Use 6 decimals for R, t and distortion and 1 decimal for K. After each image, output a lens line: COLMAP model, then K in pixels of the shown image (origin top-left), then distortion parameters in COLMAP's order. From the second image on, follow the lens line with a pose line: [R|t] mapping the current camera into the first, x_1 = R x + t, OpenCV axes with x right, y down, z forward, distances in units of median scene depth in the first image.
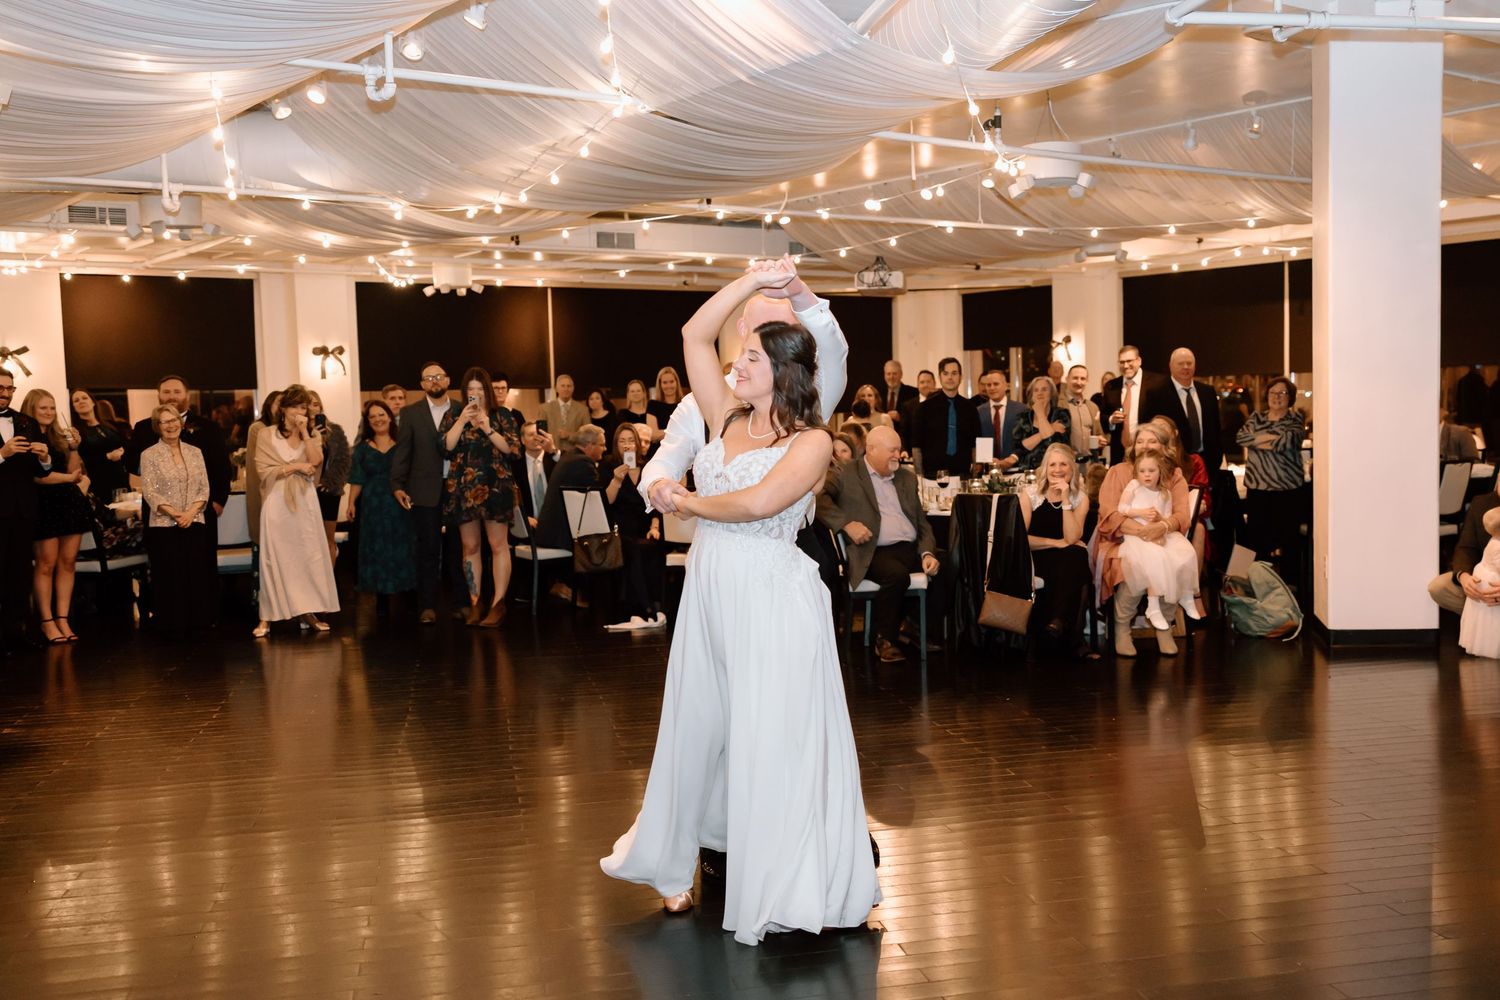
lens RADIAL K [[1498.8, 0, 845.8], [0, 1498.8, 526.4], [0, 0, 1]] dist [-0.003496, -0.003220]
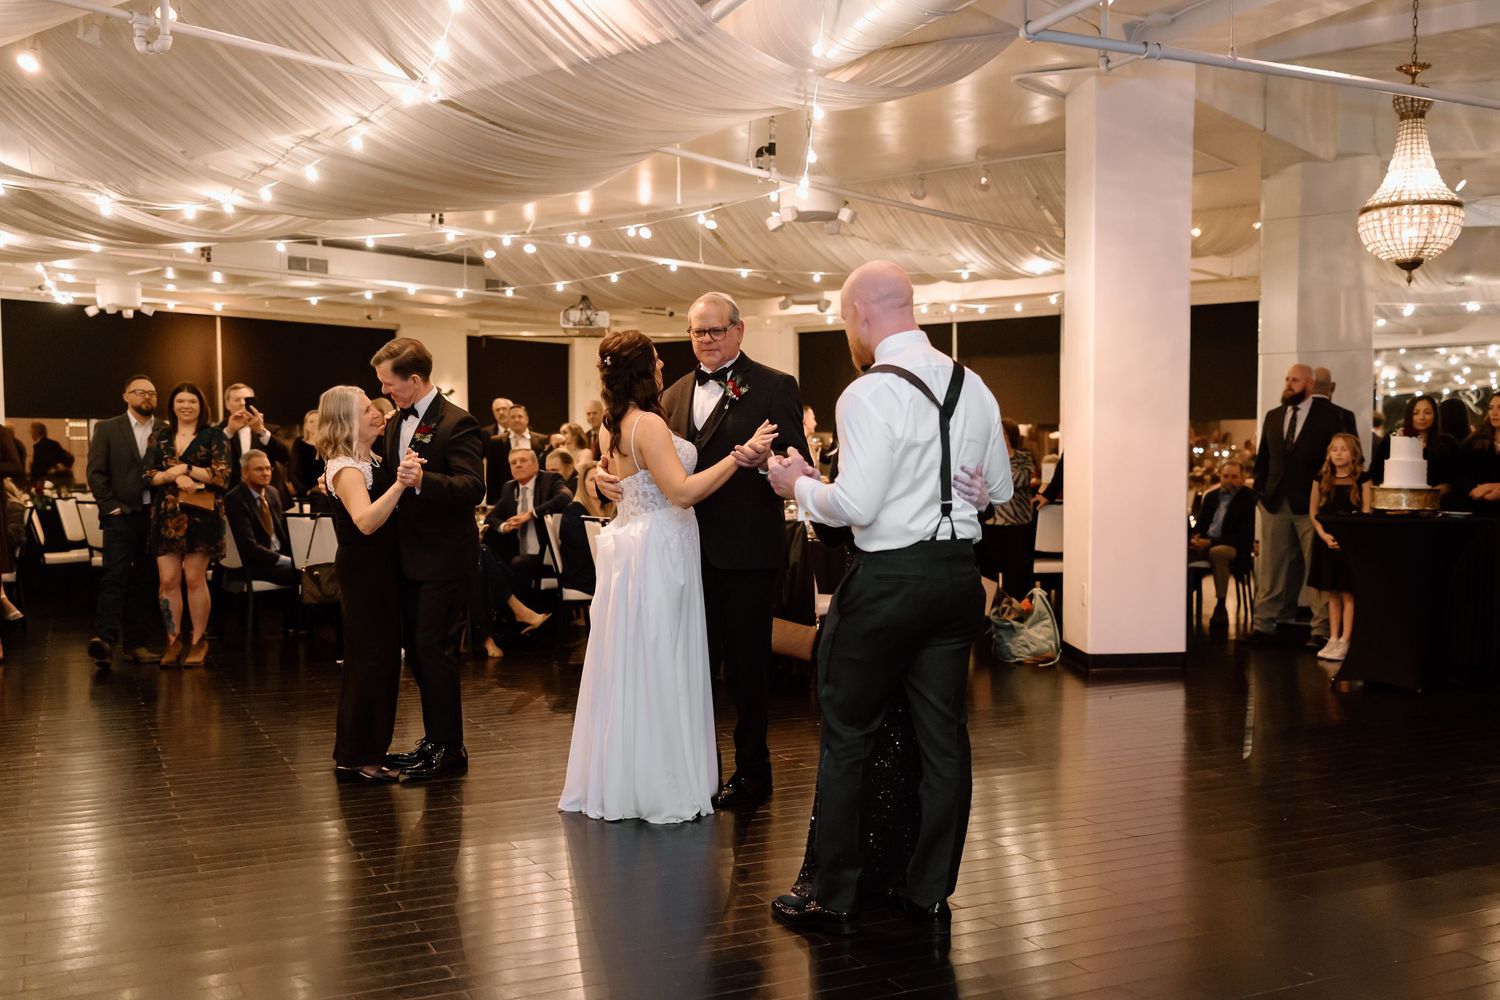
lens RADIAL K [[1427.2, 0, 807.1], [0, 1427.2, 560.1], [0, 0, 1]] dist [-0.004530, 0.002243]
pose [[0.973750, 0.006569, 0.227524, -0.077276], [-0.003610, 0.999903, -0.013416, 0.014090], [-0.227590, 0.012243, 0.973680, 0.062420]]
